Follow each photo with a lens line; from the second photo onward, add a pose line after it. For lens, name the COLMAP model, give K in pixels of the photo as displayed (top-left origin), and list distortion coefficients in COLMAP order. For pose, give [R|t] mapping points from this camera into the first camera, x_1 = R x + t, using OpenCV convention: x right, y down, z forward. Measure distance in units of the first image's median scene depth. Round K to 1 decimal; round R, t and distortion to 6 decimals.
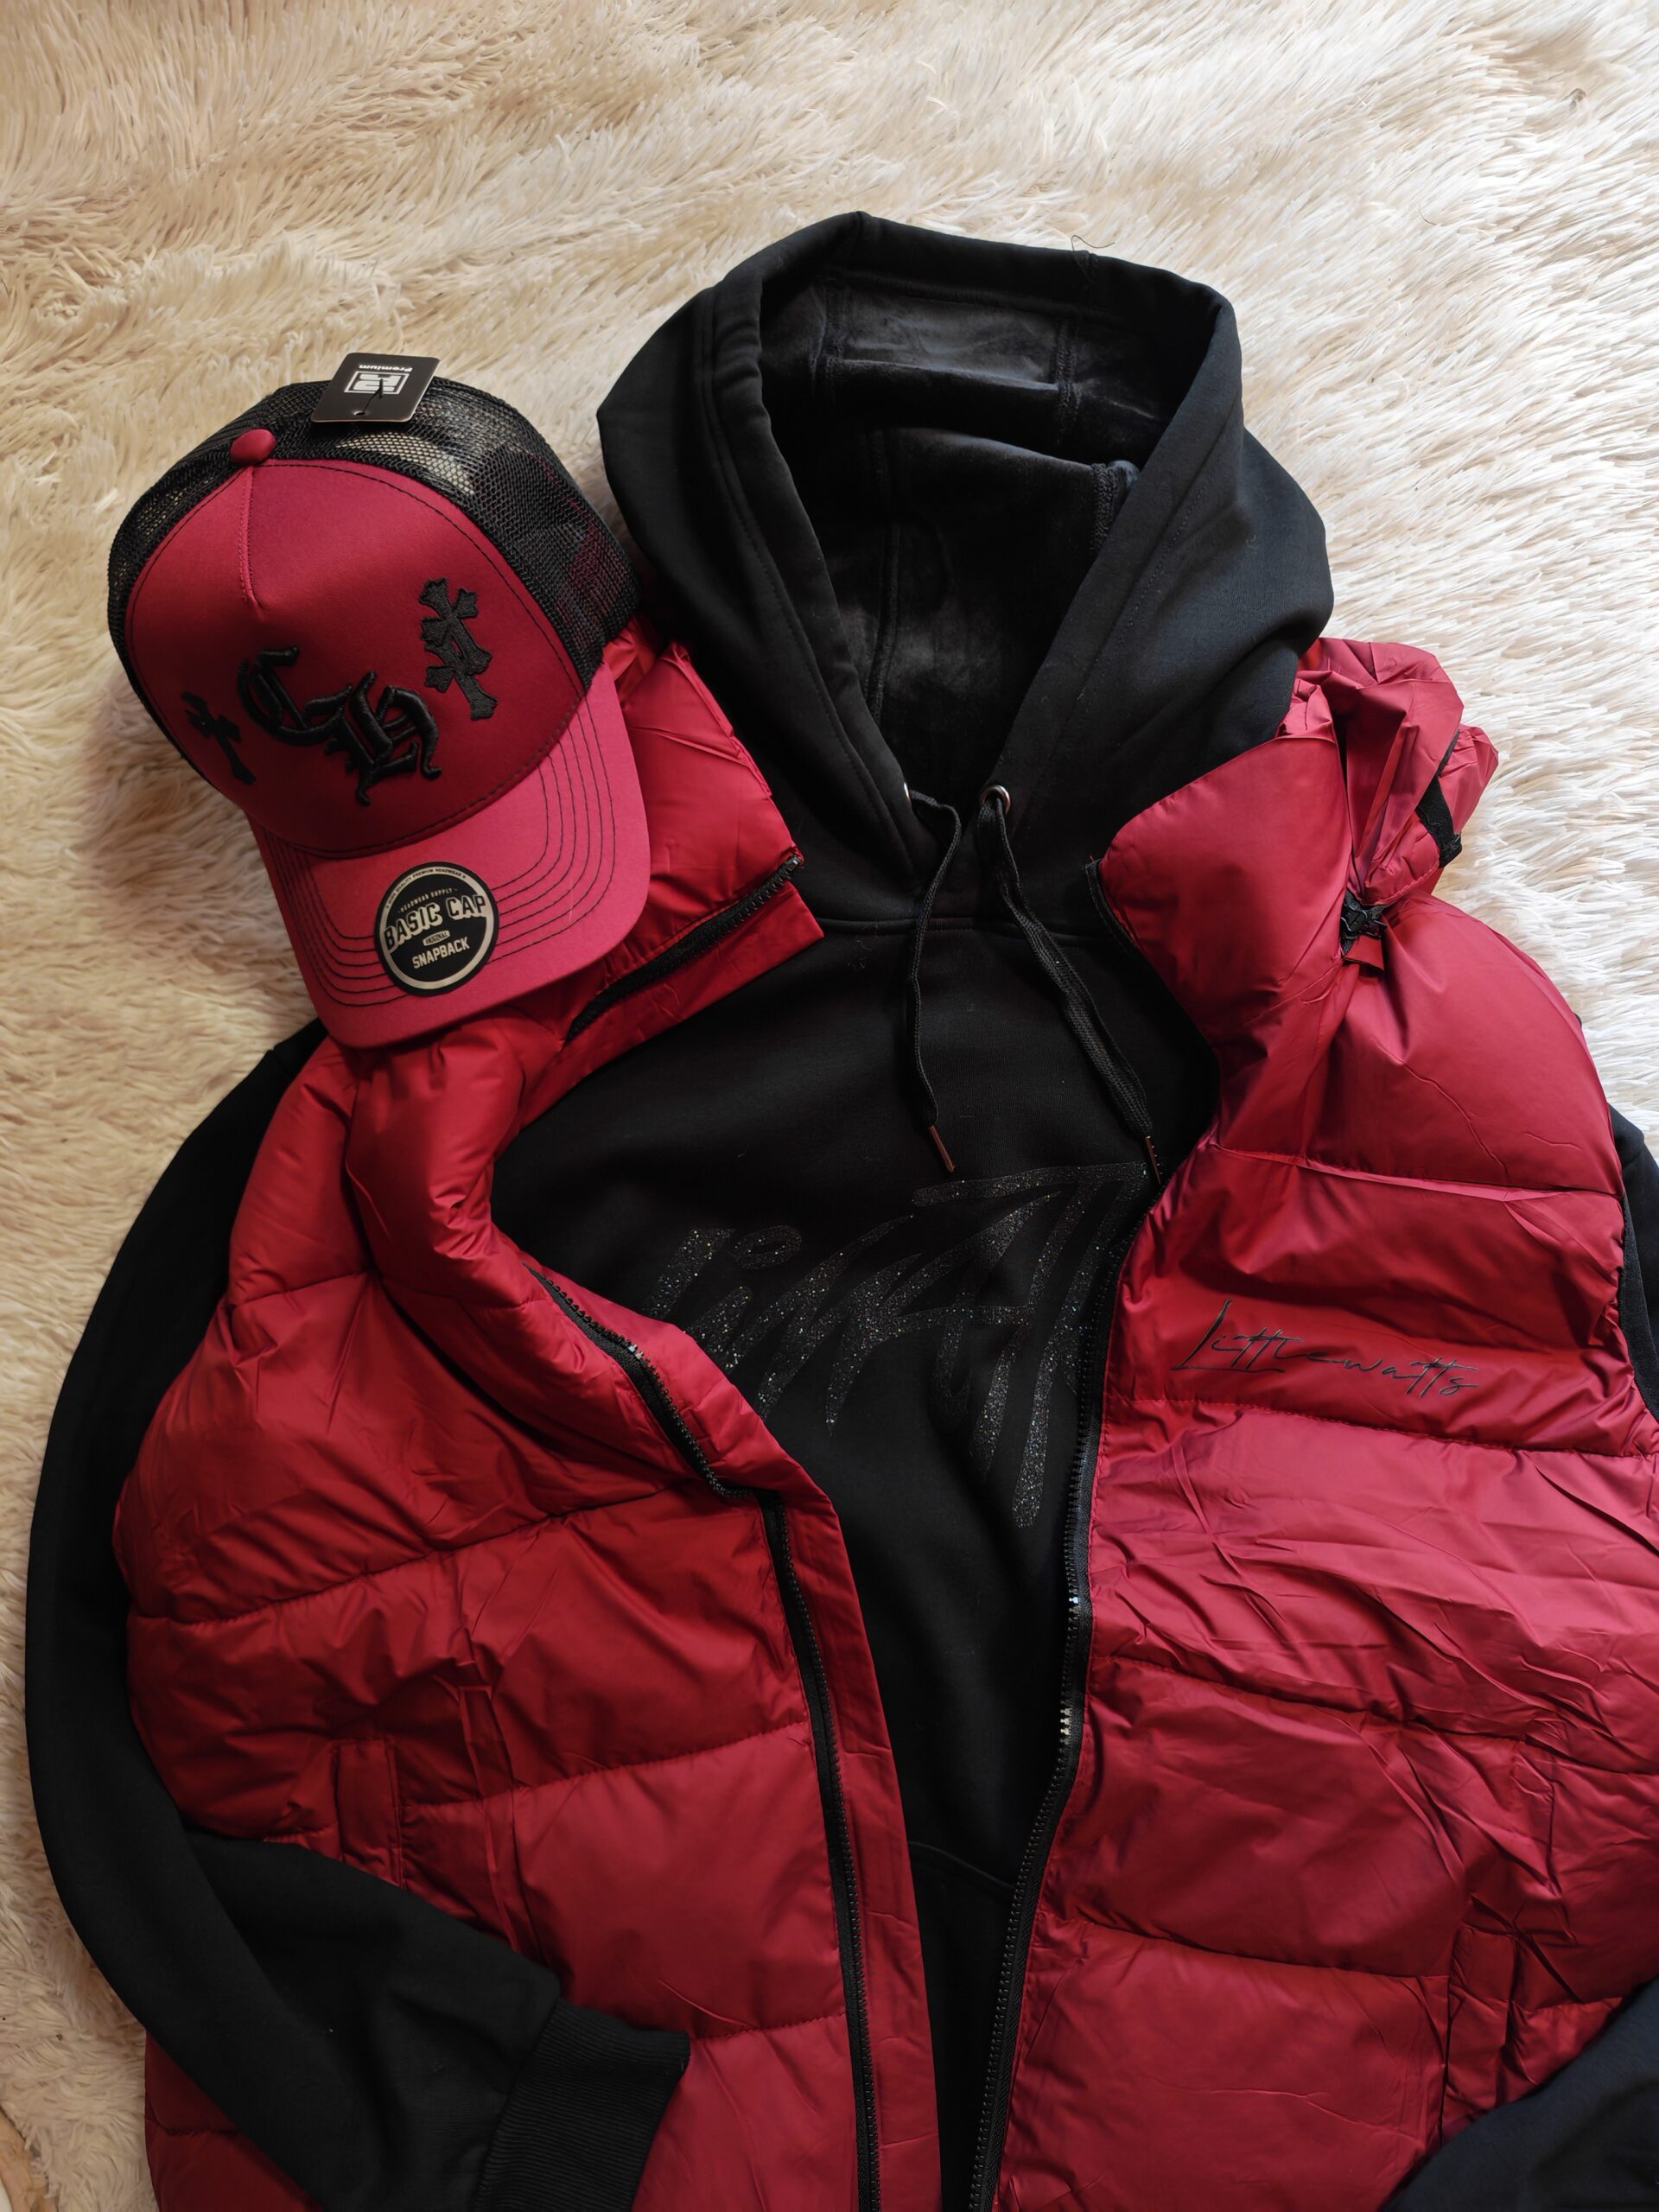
lens RADIAL K [[1483.1, 0, 810.9], [0, 1483.1, 1098.3], [0, 0, 1]] dist [0.002926, -0.018459]
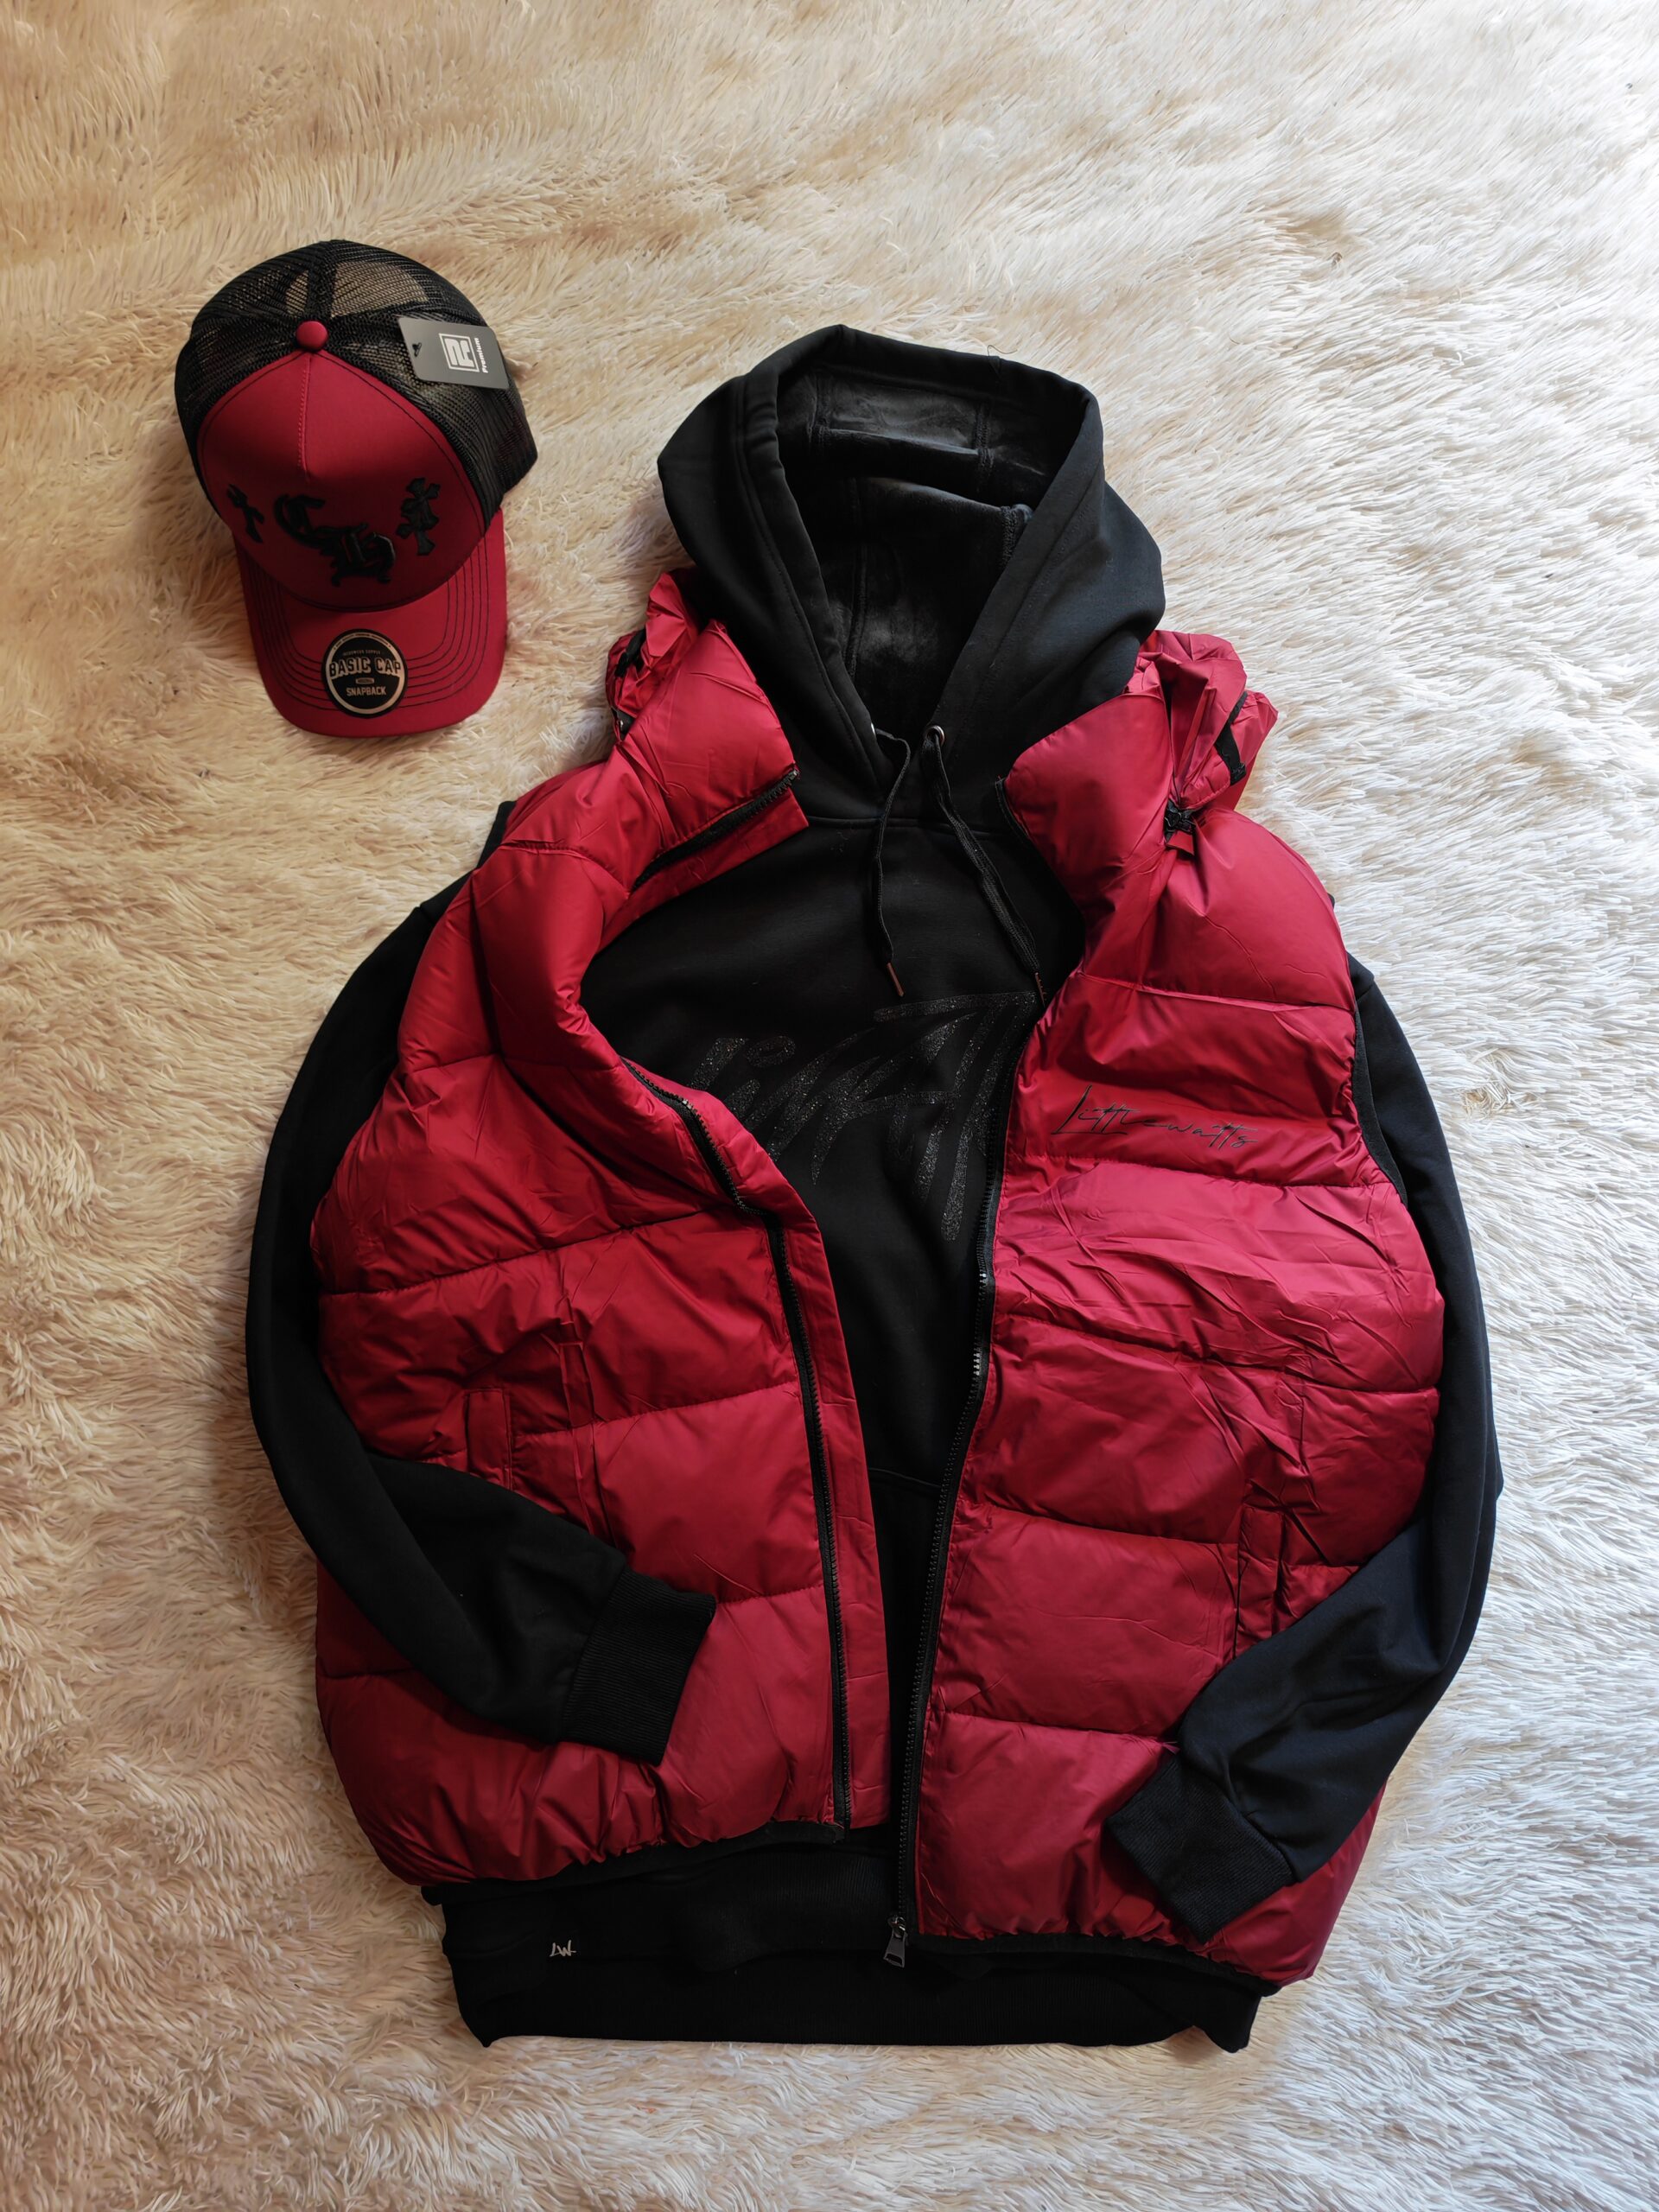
lens RADIAL K [[1483.1, 0, 811.0], [0, 1483.1, 1098.0], [0, 0, 1]] dist [0.002926, -0.018459]
pose [[0.998356, 0.005801, 0.057017, -0.074178], [-0.005670, 0.999981, -0.002457, 0.155111], [-0.057030, 0.002129, 0.998370, -0.433838]]
